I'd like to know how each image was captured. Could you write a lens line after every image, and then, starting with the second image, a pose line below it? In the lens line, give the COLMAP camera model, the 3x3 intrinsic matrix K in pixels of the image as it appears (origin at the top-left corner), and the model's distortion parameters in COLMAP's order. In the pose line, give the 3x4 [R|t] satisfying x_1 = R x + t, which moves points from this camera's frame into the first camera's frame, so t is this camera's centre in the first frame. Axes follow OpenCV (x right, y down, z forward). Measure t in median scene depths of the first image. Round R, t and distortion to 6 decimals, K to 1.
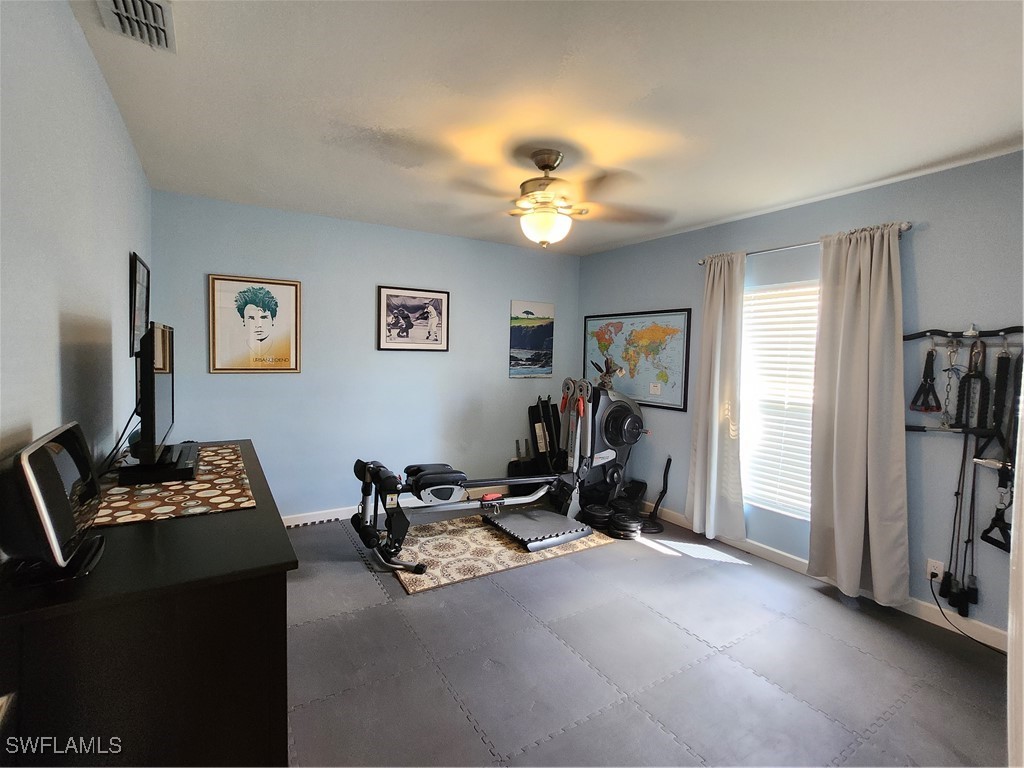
lens RADIAL K [[484.5, 0, 516.5], [0, 484.5, 377.2], [0, 0, 1]] dist [-0.003957, -0.000535]
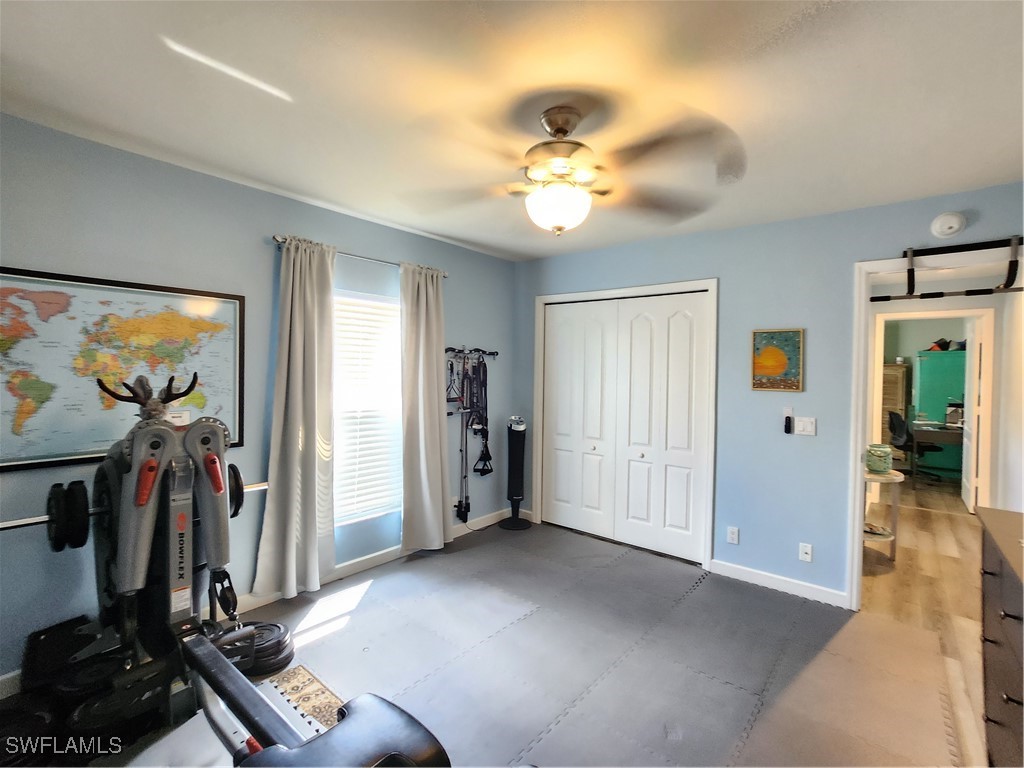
lens RADIAL K [[484.5, 0, 516.5], [0, 484.5, 377.2], [0, 0, 1]] dist [-0.003957, -0.000535]
pose [[-0.321469, -0.043900, 0.945902, -0.506150], [0.025313, 0.998169, 0.054929, -0.065072], [-0.946582, 0.041602, -0.319769, 1.013865]]
